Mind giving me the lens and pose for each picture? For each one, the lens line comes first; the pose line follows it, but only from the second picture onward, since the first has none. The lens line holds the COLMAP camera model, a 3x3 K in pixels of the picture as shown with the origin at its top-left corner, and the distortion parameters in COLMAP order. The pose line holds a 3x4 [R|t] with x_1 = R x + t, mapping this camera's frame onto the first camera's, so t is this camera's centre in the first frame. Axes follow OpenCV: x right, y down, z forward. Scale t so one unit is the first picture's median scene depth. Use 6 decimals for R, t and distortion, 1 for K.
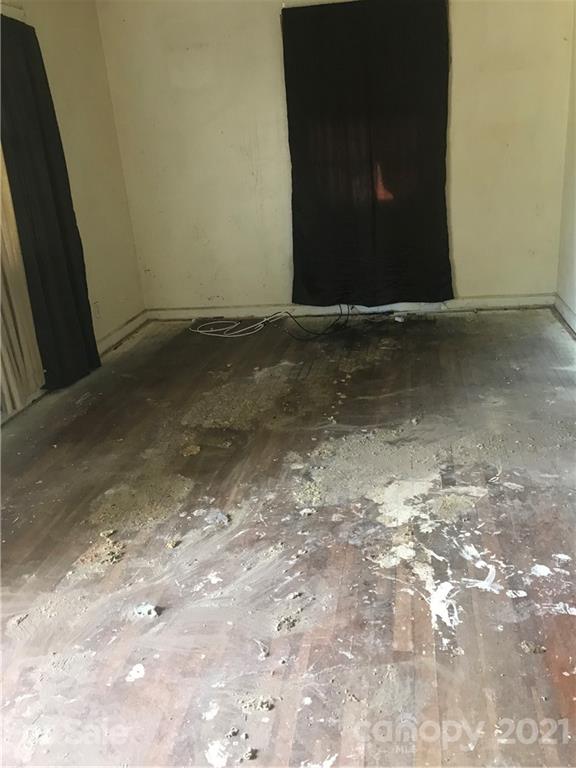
lens RADIAL K [[648.6, 0, 288.3], [0, 648.6, 384.2], [0, 0, 1]] dist [-0.003692, -0.000674]
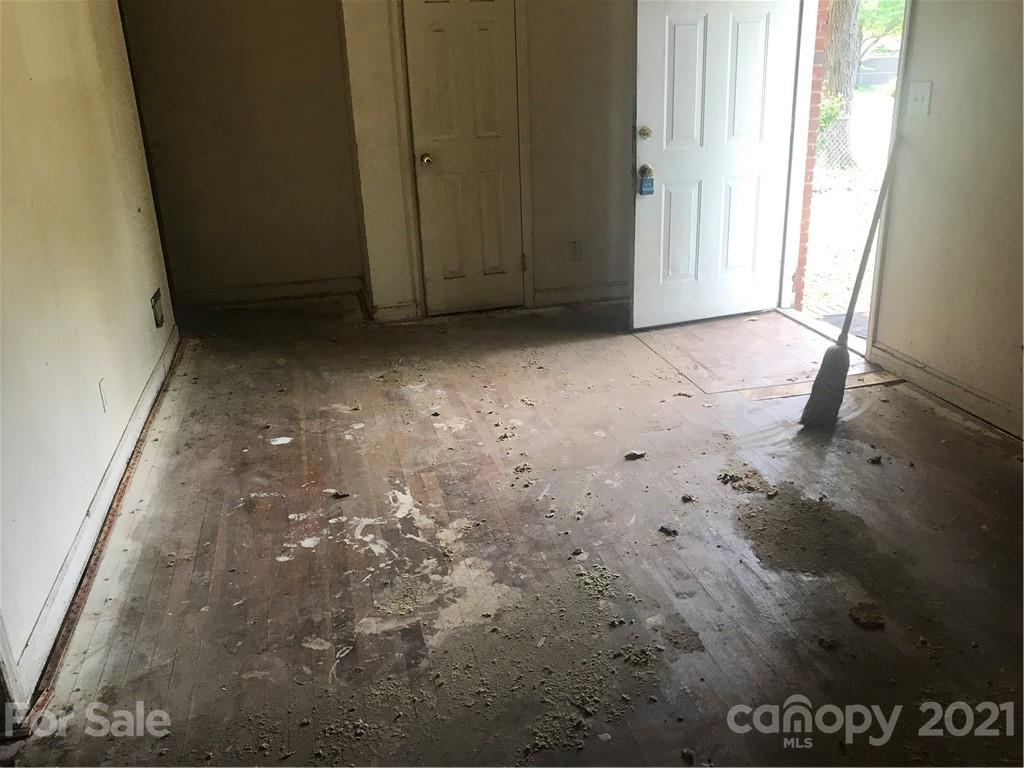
lens RADIAL K [[864.8, 0, 512.8], [0, 864.8, 383.7], [0, 0, 1]] dist [-0.003692, -0.000674]
pose [[-0.914802, 0.233111, -0.329845, 0.445109], [-0.048014, 0.748088, 0.661860, -0.723790], [0.401039, 0.621308, -0.673160, 1.709988]]
